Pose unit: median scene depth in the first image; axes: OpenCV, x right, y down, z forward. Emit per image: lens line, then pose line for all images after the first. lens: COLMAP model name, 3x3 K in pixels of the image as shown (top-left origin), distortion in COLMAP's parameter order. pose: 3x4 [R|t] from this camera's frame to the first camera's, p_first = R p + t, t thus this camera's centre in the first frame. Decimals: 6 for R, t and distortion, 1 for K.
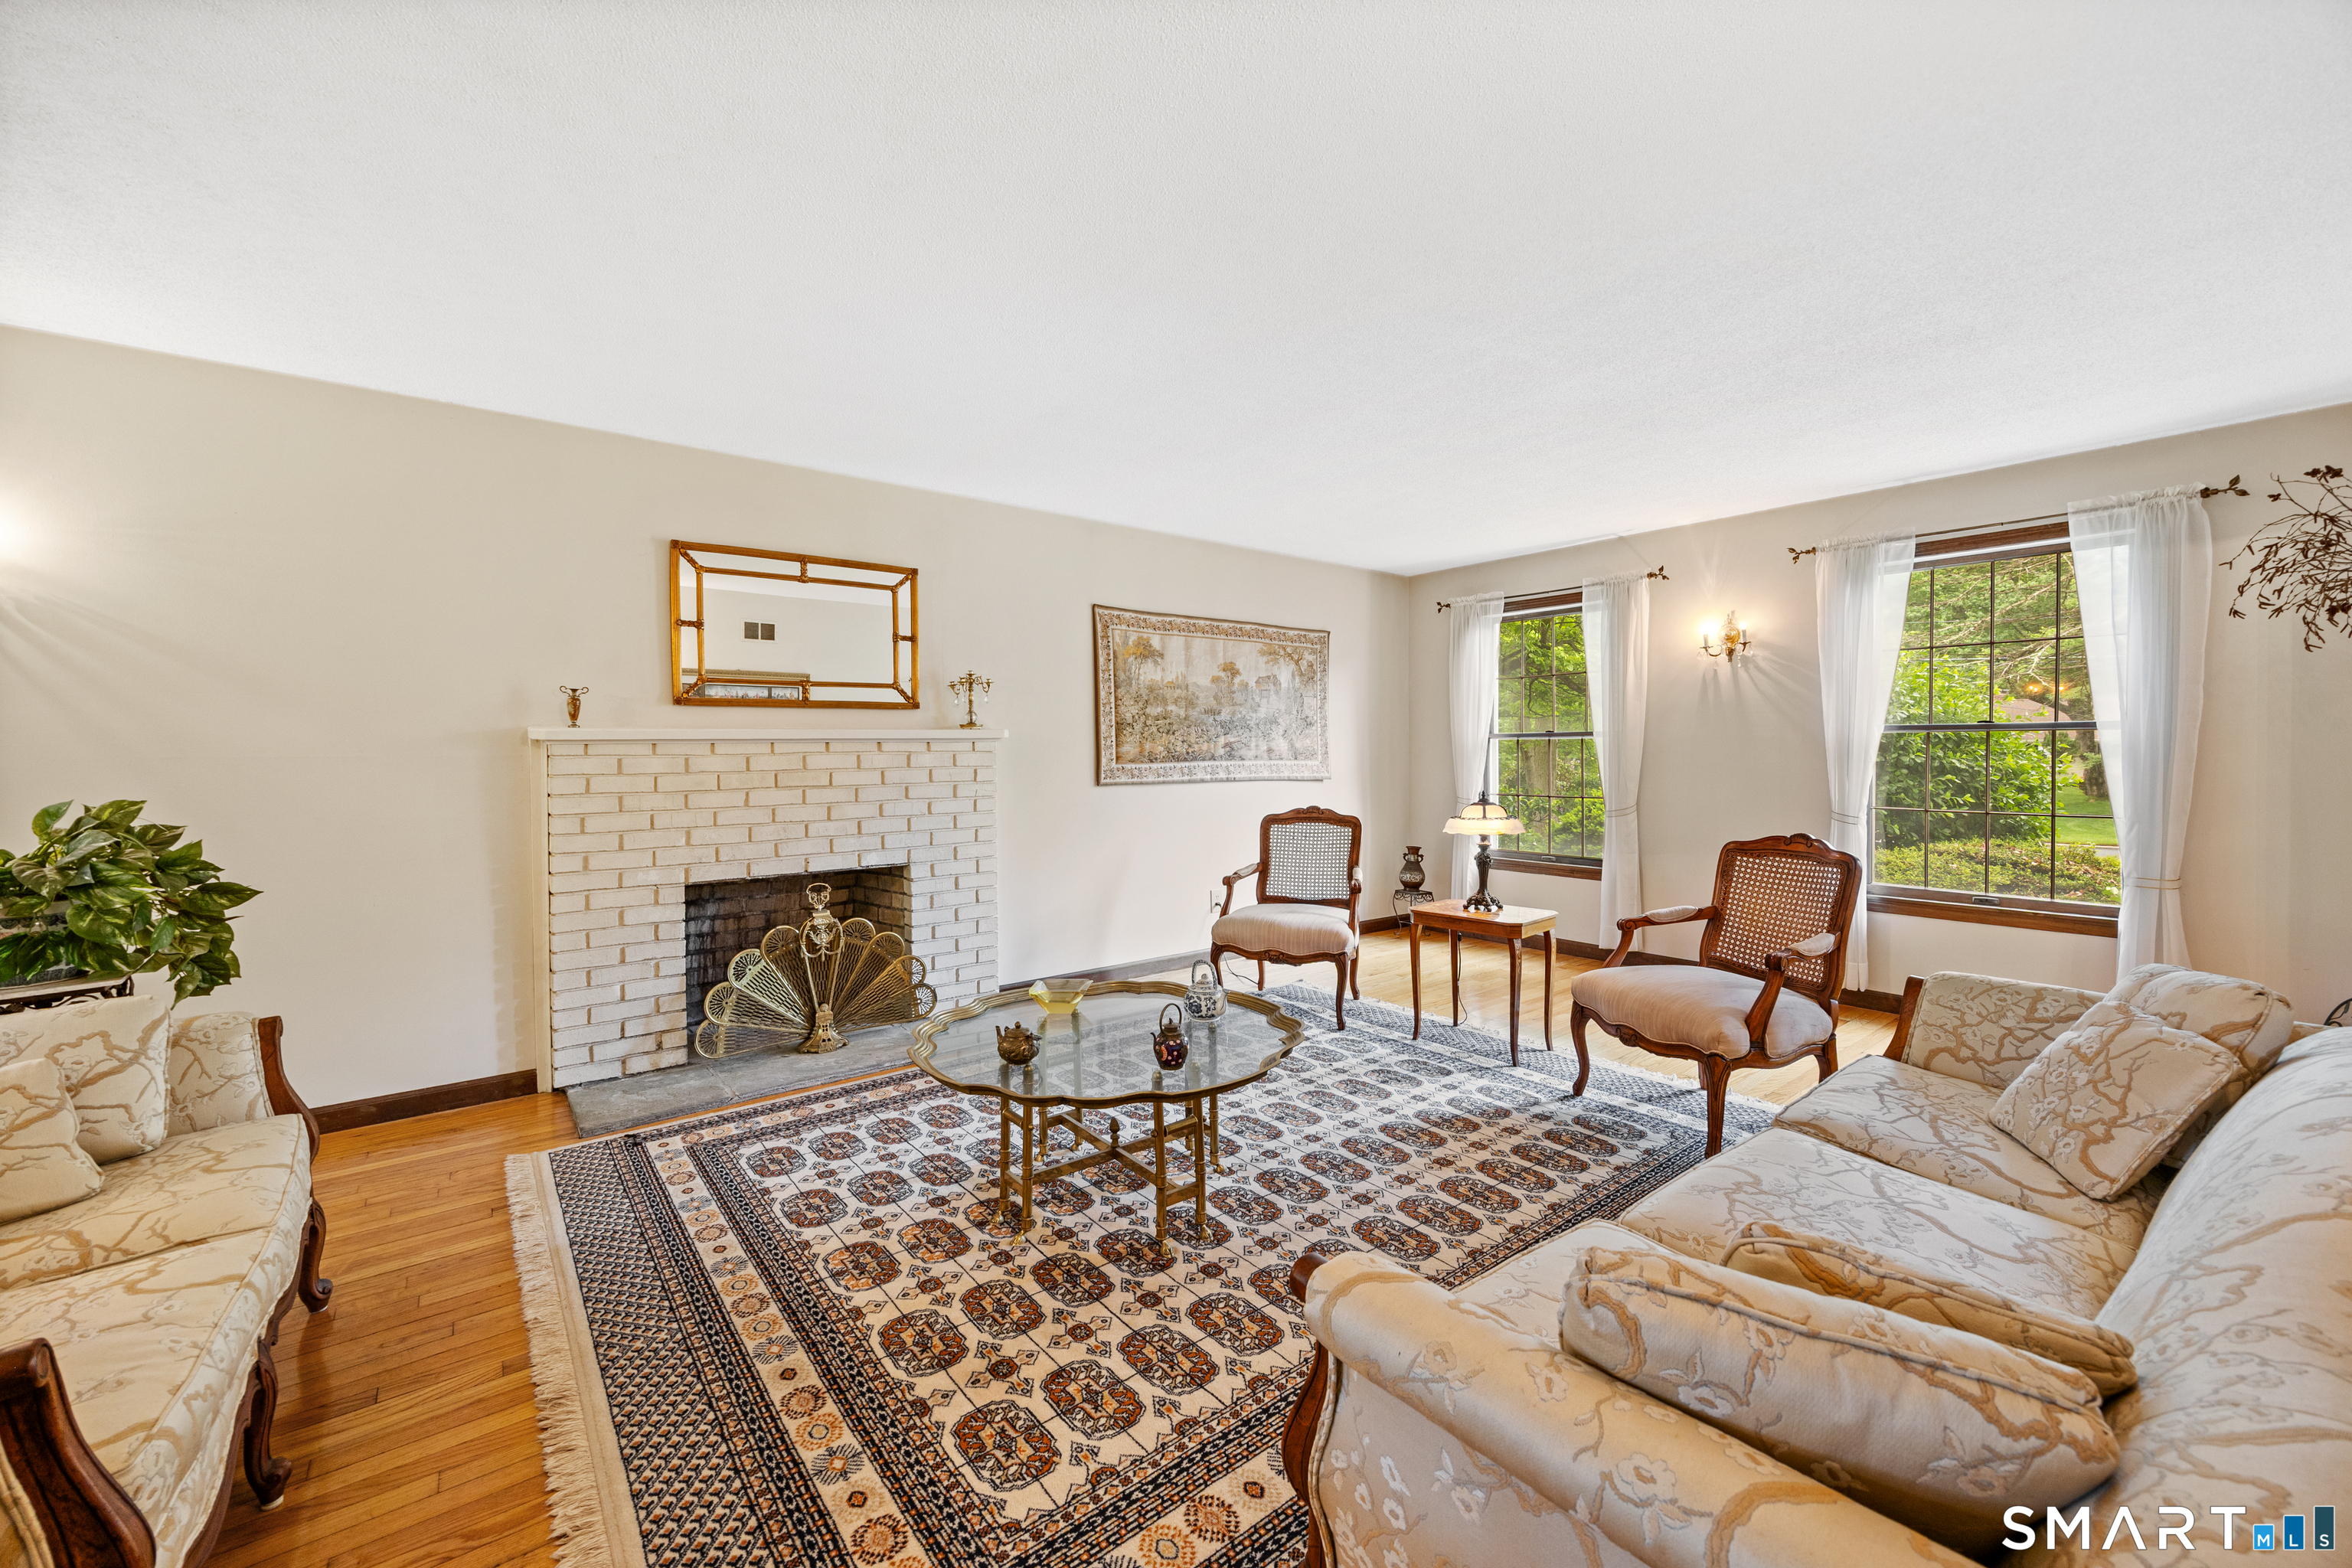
lens RADIAL K [[918.7, 0, 1180.2], [0, 918.7, 768.4], [0, 0, 1]] dist [-0.002536, -0.000167]
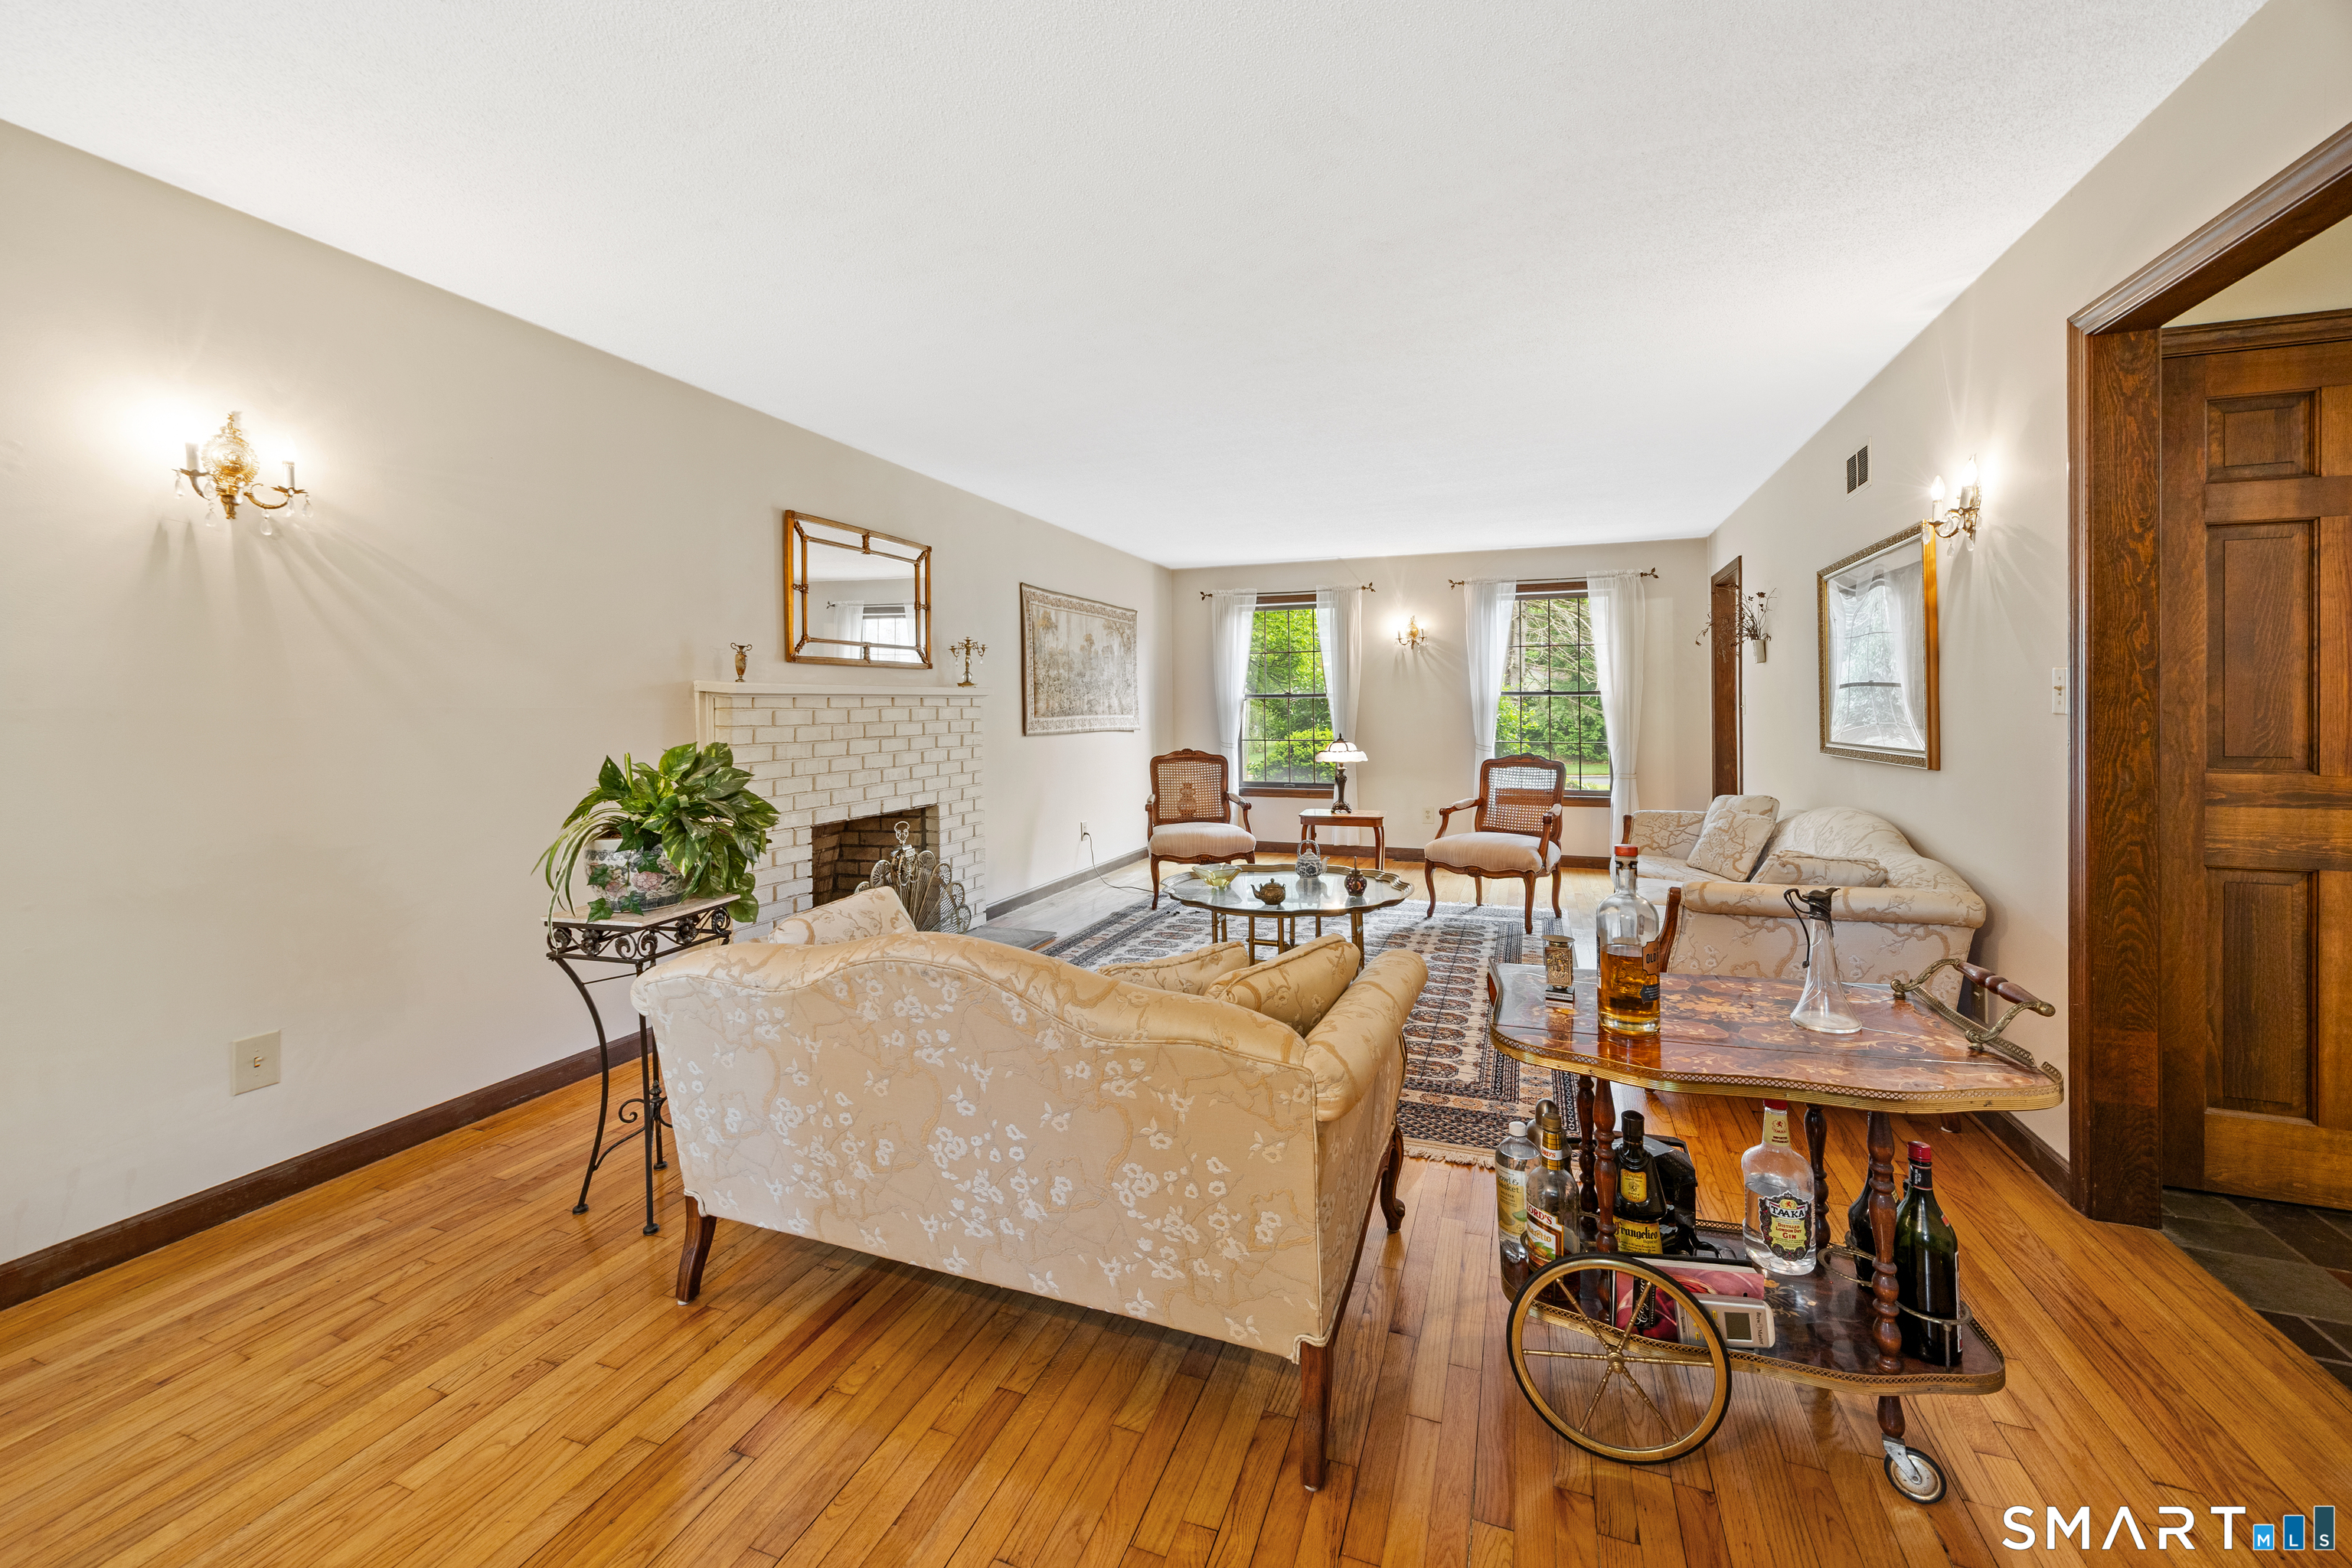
lens RADIAL K [[918.7, 0, 1207.8], [0, 918.7, 710.6], [0, 0, 1]] dist [-0.002536, -0.000167]
pose [[0.852829, -0.000132, 0.522190, -0.621994], [0.010258, 0.999811, -0.016500, 0.009959], [-0.522089, 0.019428, 0.852669, -0.157979]]
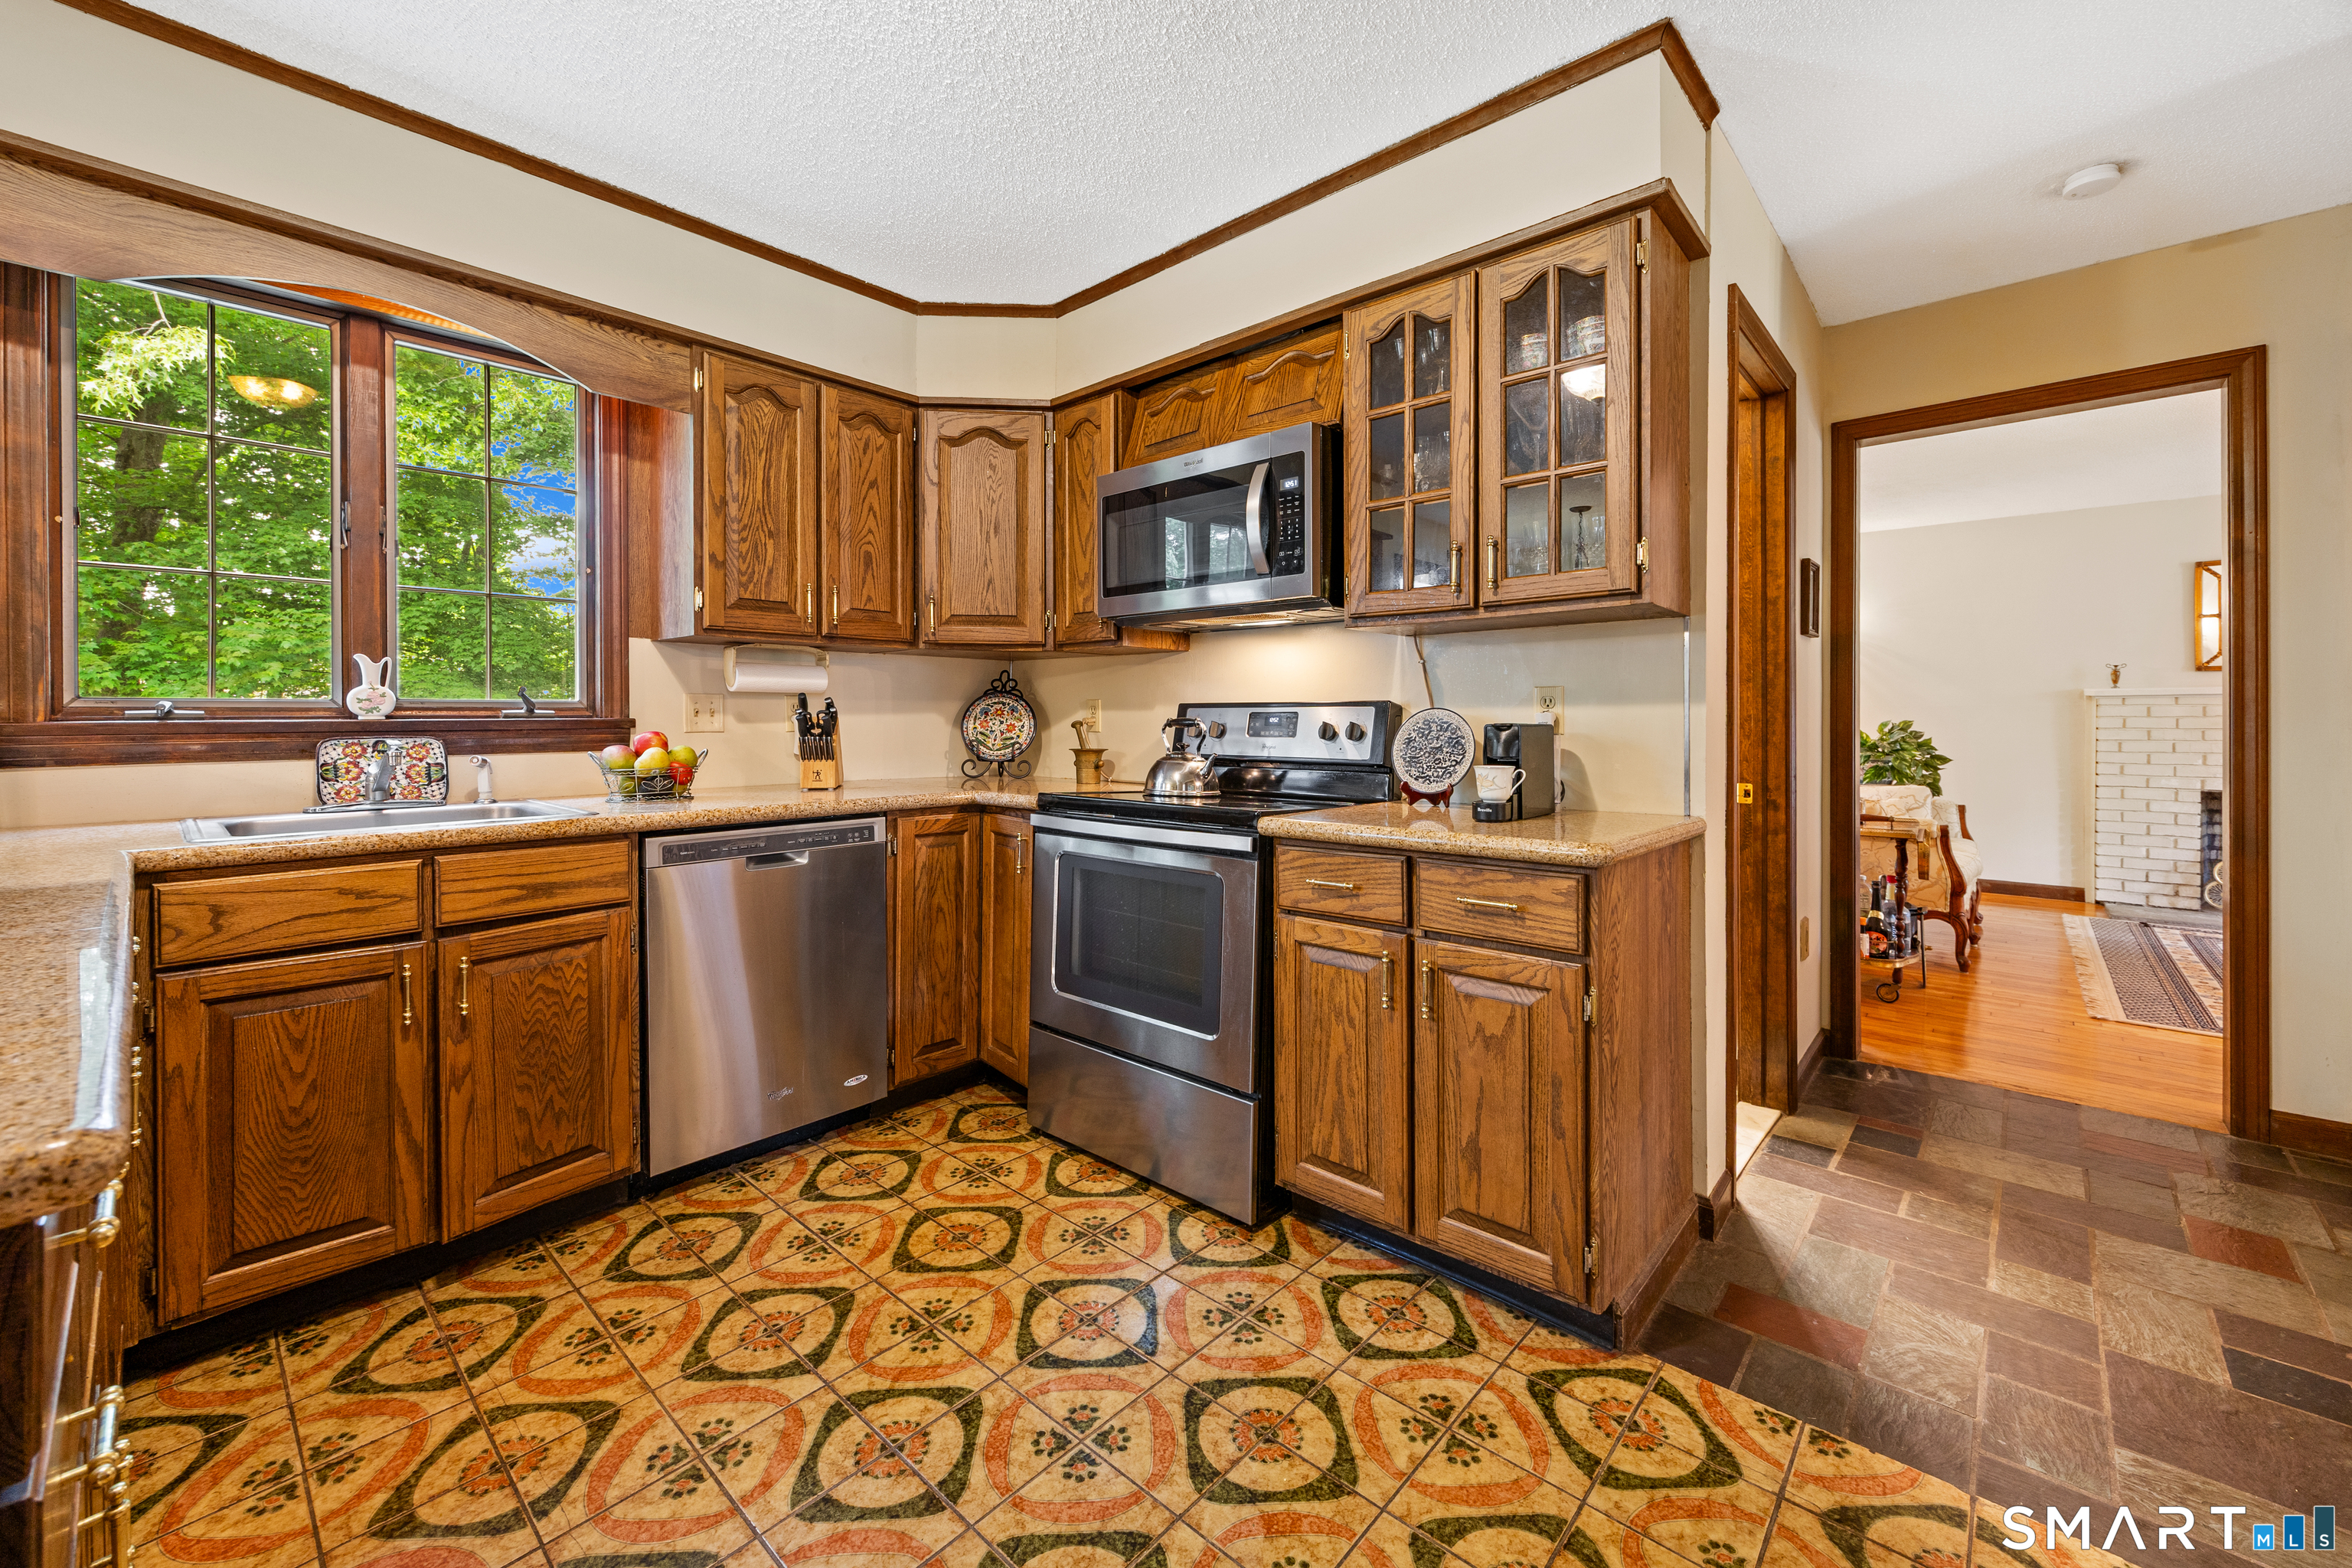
lens RADIAL K [[918.7, 0, 1171.9], [0, 918.7, 721.8], [0, 0, 1]] dist [-0.002536, -0.000167]
pose [[0.158197, 0.004498, -0.987397, 0.590032], [-0.020508, 0.999789, 0.001269, 0.040962], [0.987195, 0.020049, 0.158256, -0.791113]]
